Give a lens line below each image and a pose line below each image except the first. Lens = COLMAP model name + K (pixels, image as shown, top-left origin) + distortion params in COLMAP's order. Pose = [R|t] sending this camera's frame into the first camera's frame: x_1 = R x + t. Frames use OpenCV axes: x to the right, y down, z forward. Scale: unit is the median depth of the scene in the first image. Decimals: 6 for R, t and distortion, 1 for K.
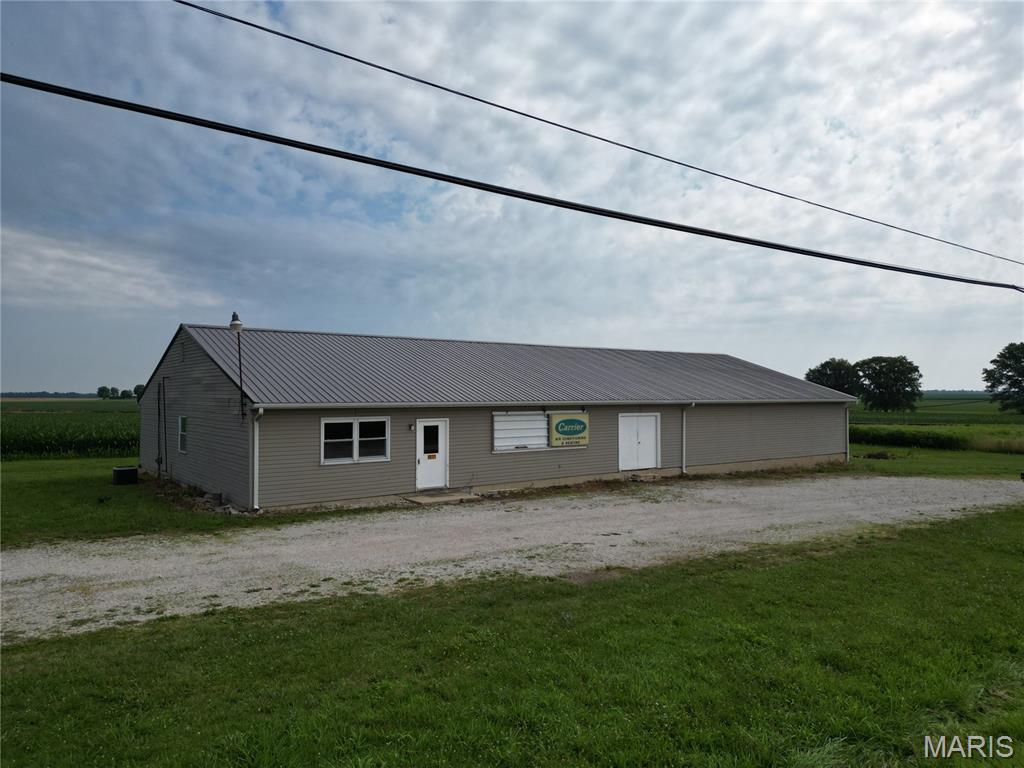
lens RADIAL K [[724.9, 0, 513.1], [0, 724.9, 383.3], [0, 0, 1]] dist [0.031833, -0.005448]
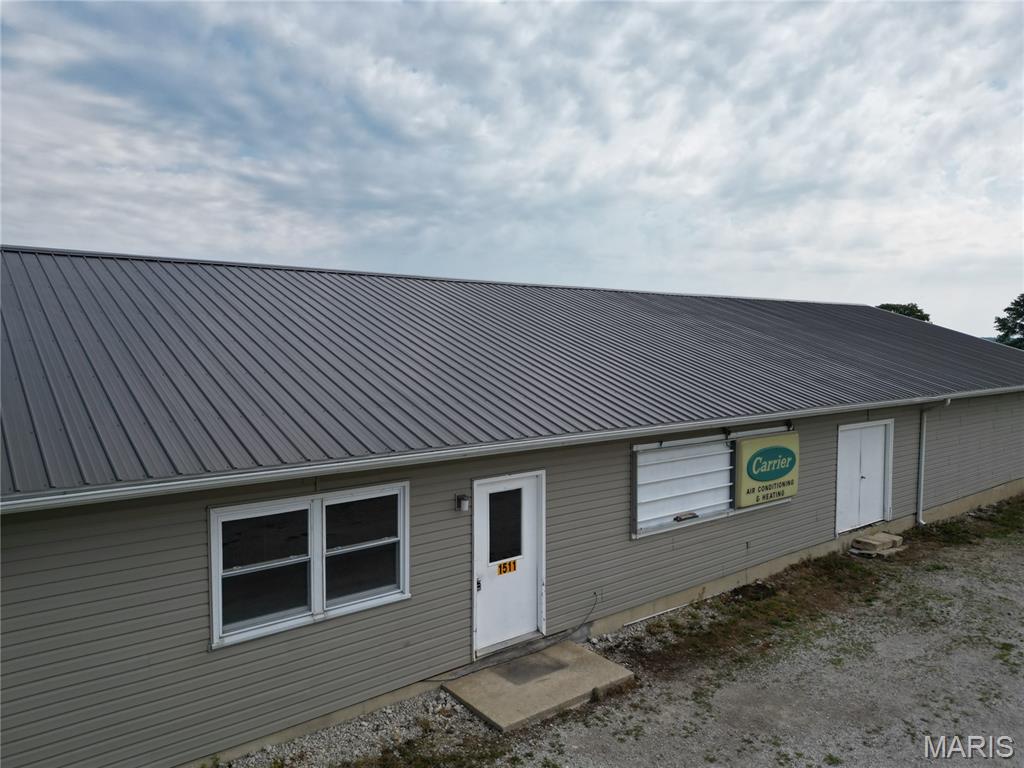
lens RADIAL K [[724.9, 0, 508.7], [0, 724.9, 385.8], [0, 0, 1]] dist [0.031833, -0.005448]
pose [[0.999820, 0.001122, 0.018923, -0.117236], [-0.002577, 0.997023, 0.077066, -0.031666], [-0.018780, -0.077101, 0.996846, 0.588106]]
